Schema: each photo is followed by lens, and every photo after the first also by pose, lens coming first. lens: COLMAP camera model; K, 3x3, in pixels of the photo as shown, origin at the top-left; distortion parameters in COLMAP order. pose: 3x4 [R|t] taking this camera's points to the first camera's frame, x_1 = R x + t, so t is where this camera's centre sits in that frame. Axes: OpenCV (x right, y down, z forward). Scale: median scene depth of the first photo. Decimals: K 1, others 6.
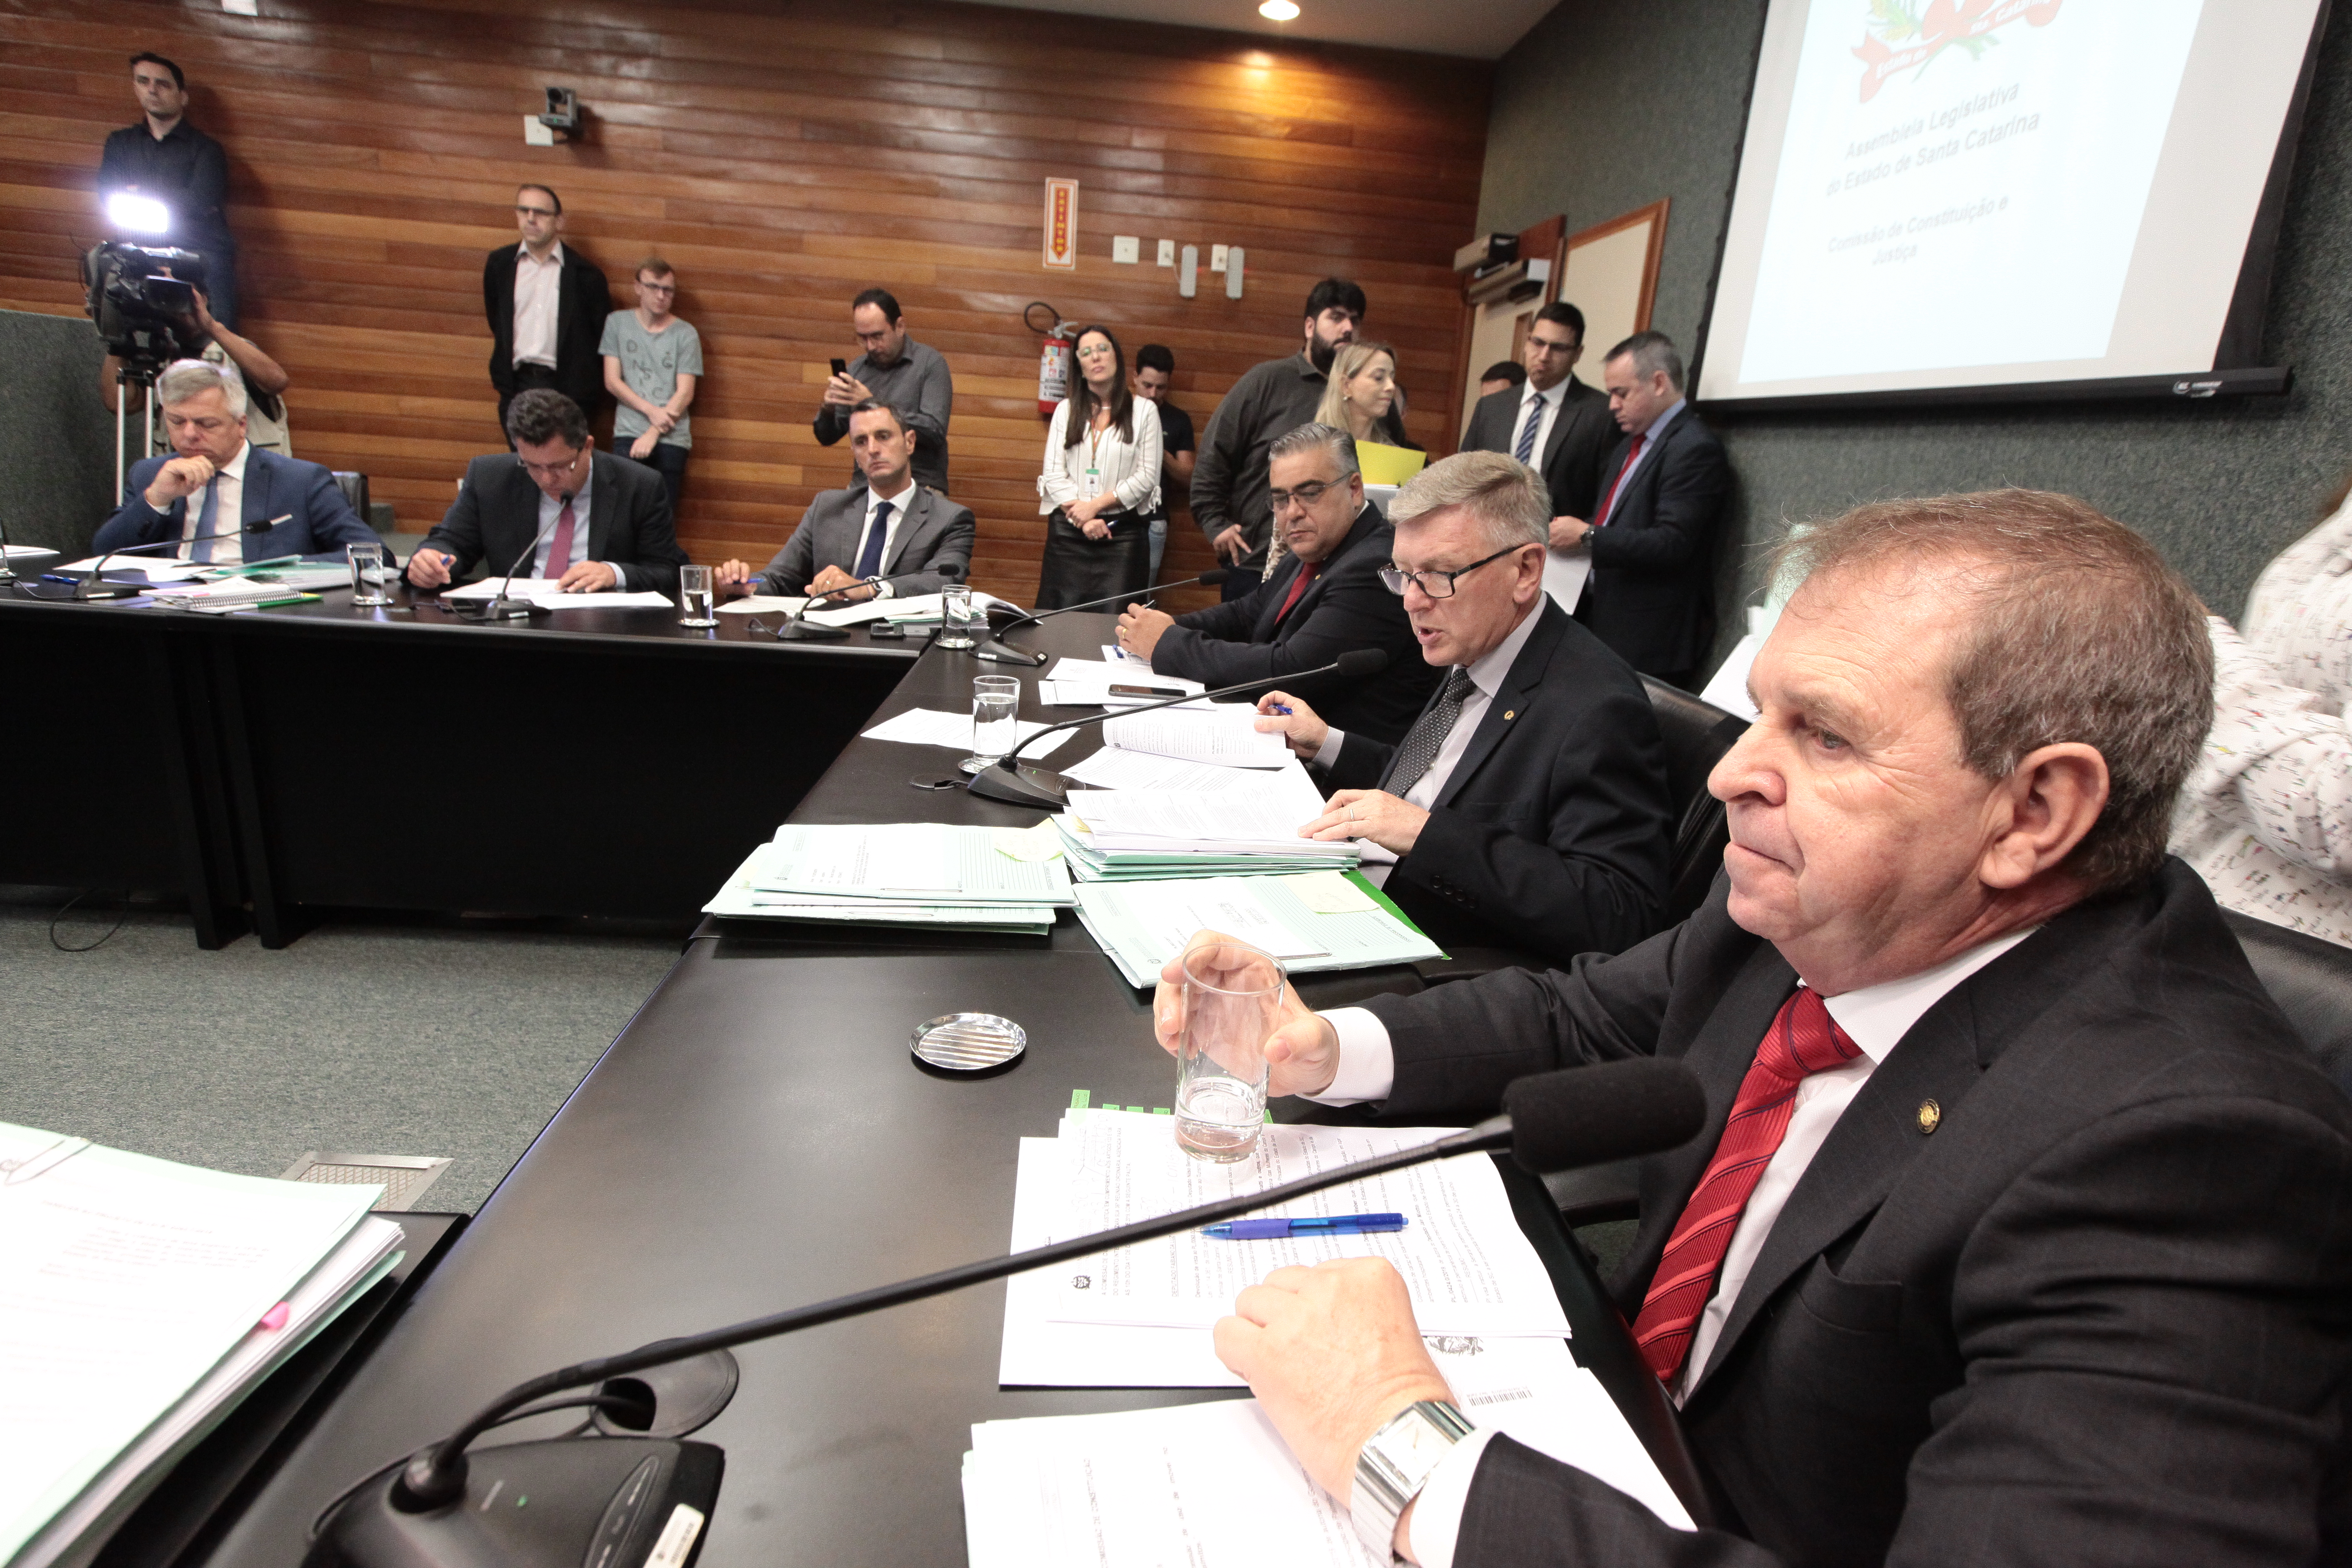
lens RADIAL K [[1179.6, 0, 1188.7], [0, 1179.6, 777.2], [0, 0, 1]] dist [-0.044828, 0.014087]
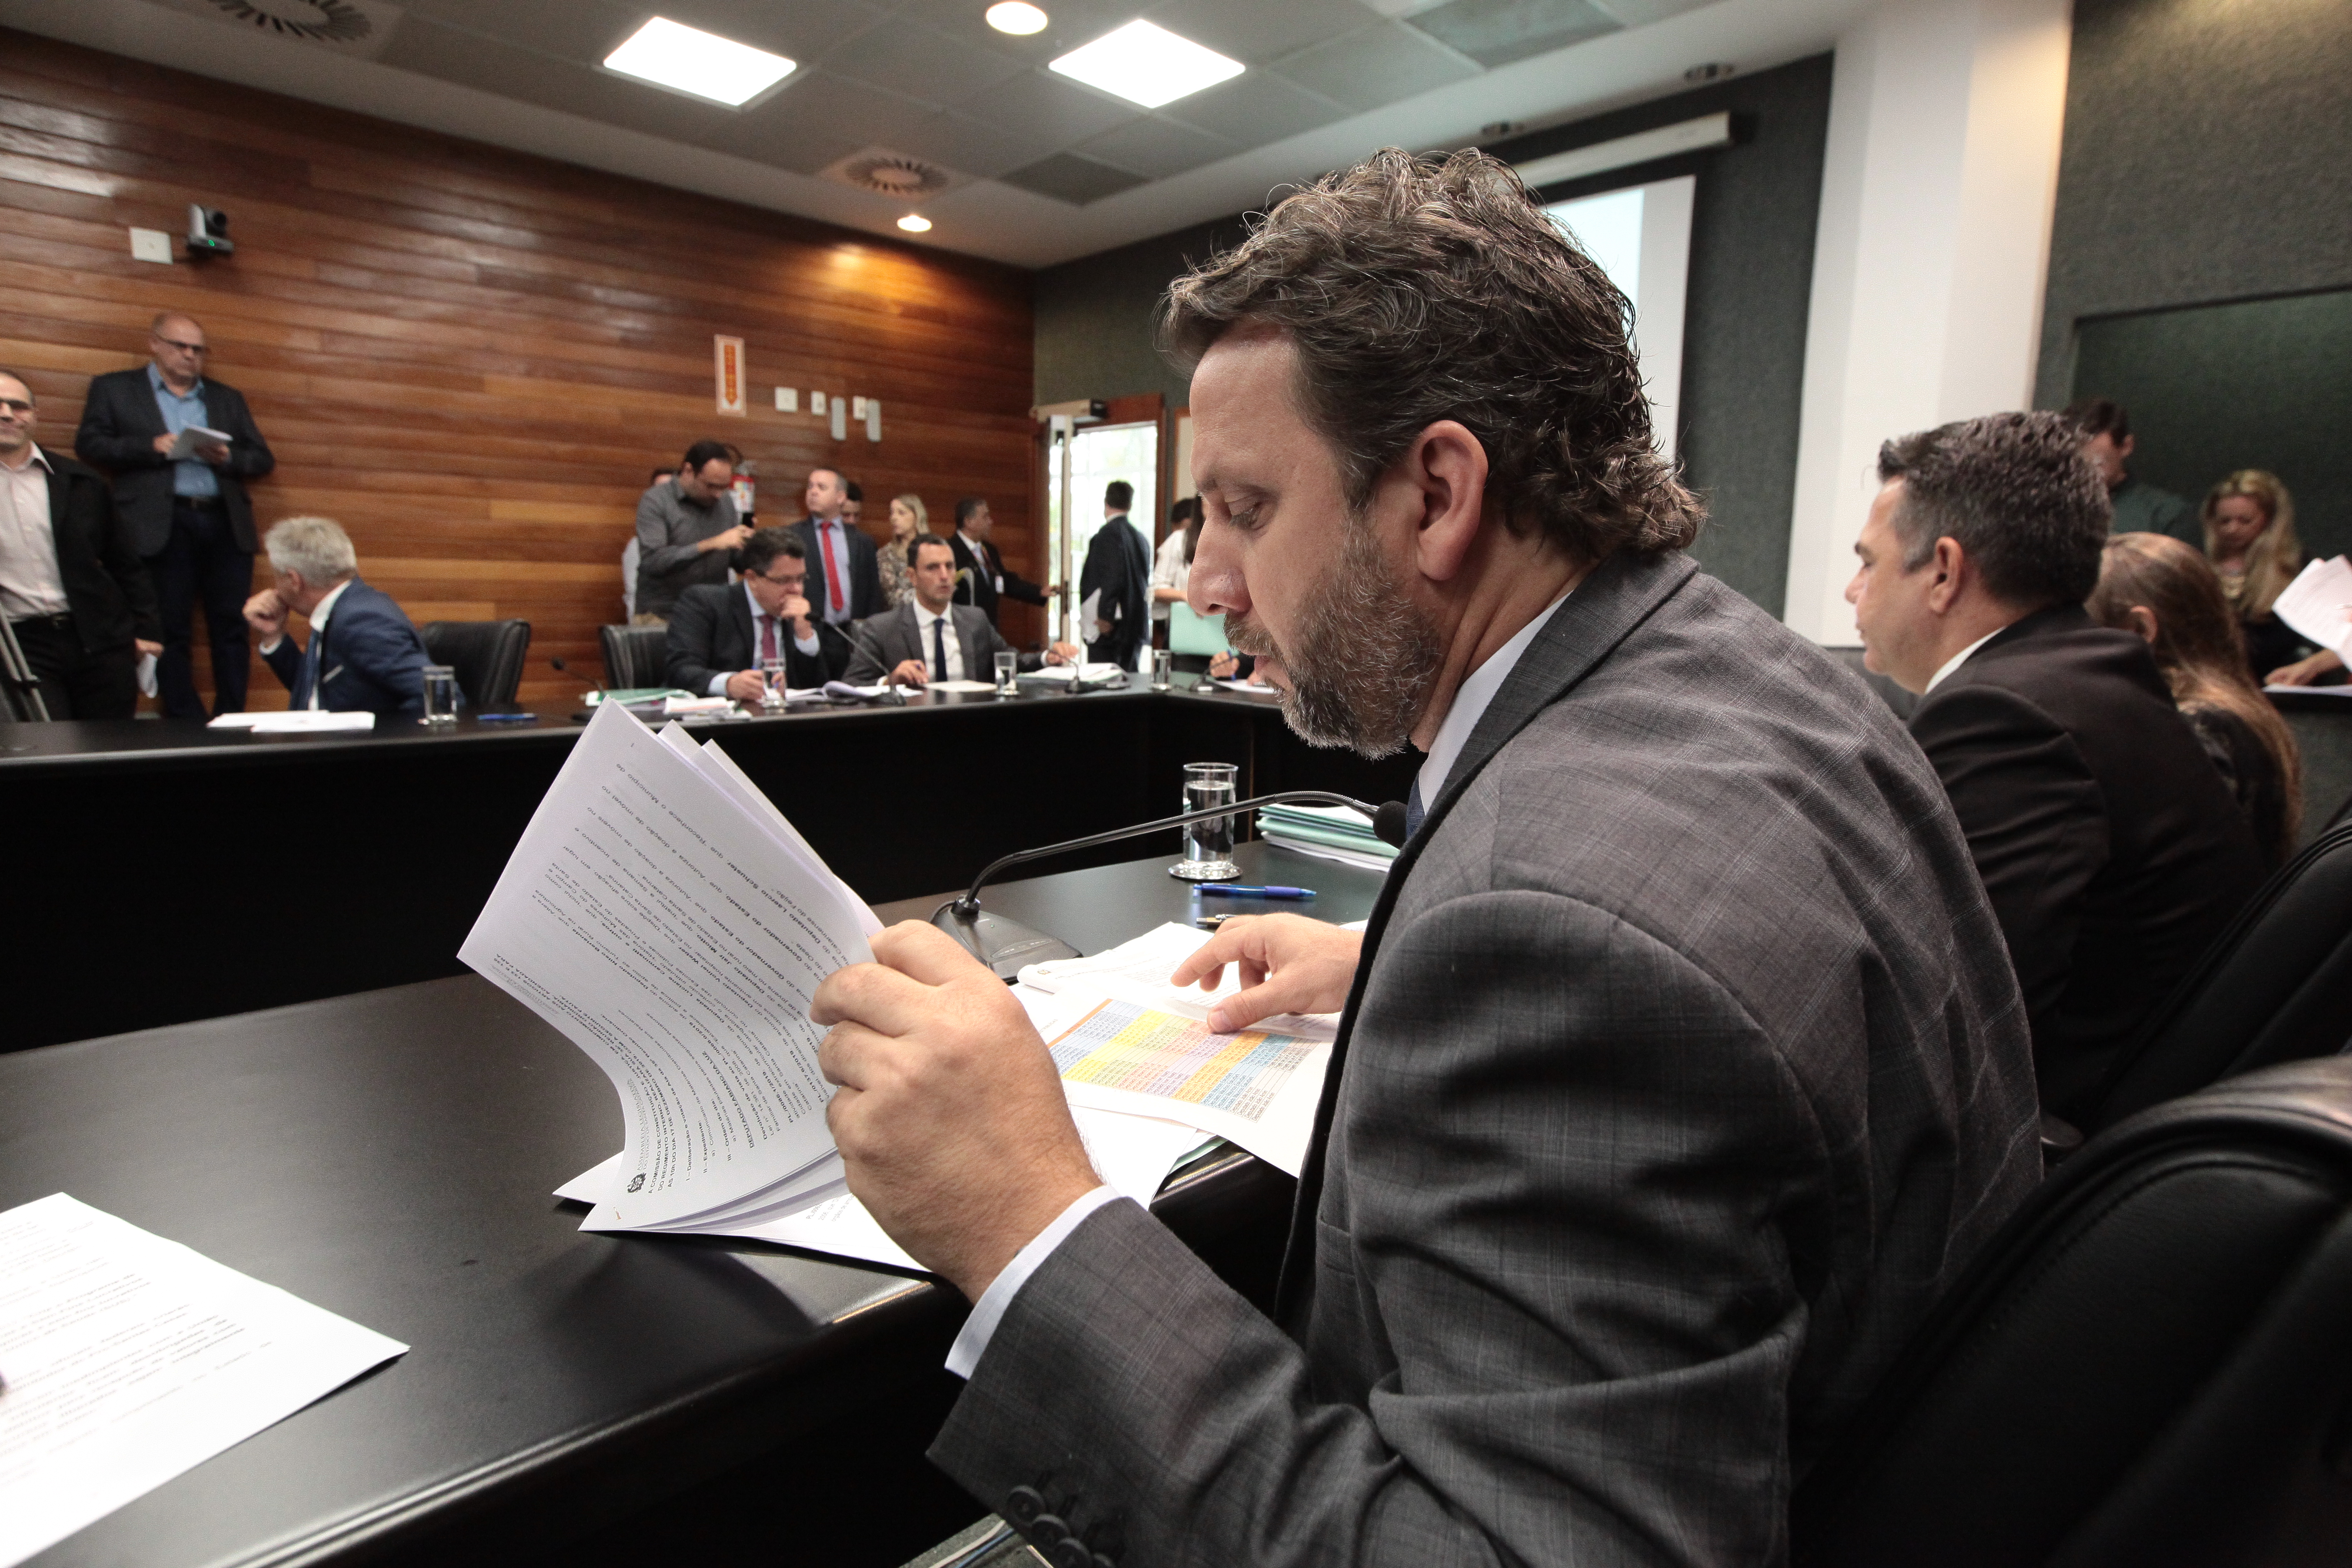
lens RADIAL K [[1252.4, 0, 1180.2], [0, 1252.4, 747.5], [0, 0, 1]] dist [0.002144, 0.001679]
pose [[0.781567, -0.140493, 0.607795, -0.559374], [0.211778, 0.976202, -0.046676, 0.024638], [-0.586773, 0.165198, 0.792721, -0.153909]]
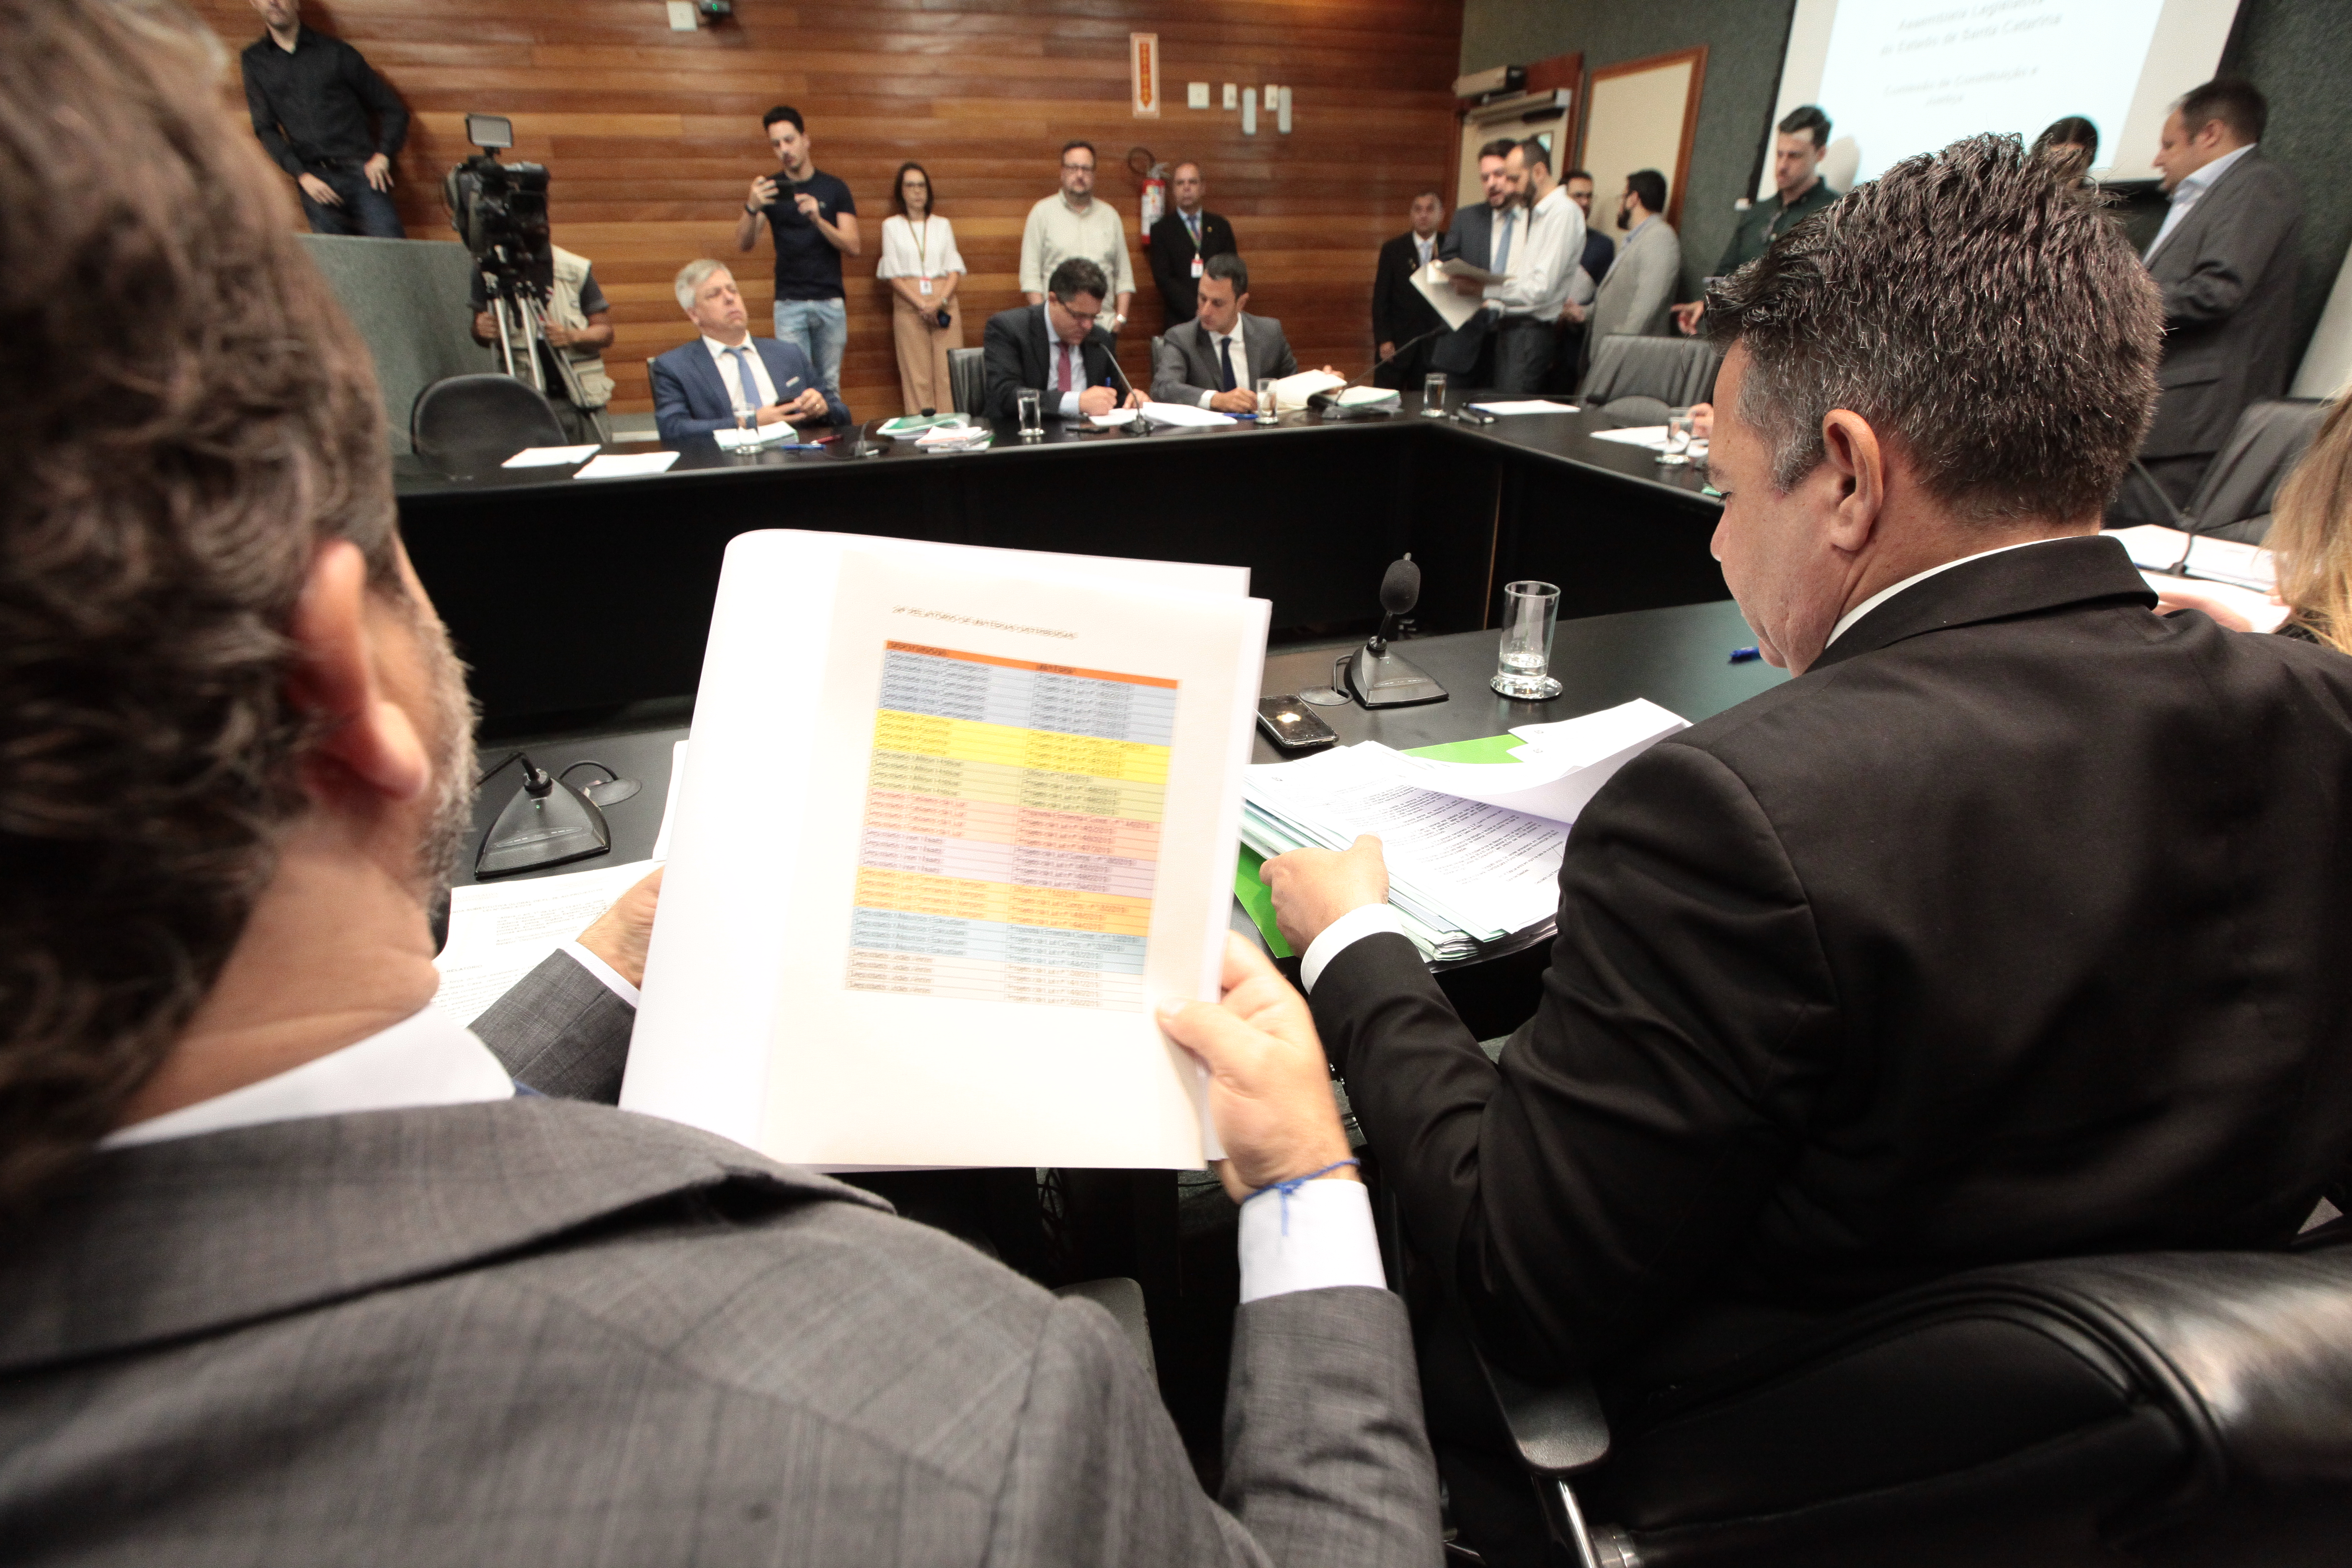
lens RADIAL K [[1055.8, 0, 1196.2], [0, 1055.8, 784.6], [0, 0, 1]] dist [-0.042644, 0.008008]
pose [[0.966798, -0.186412, 0.174791, -0.380039], [0.148656, 0.966626, 0.208652, 0.009406], [-0.207853, -0.175741, 0.962243, -0.148957]]
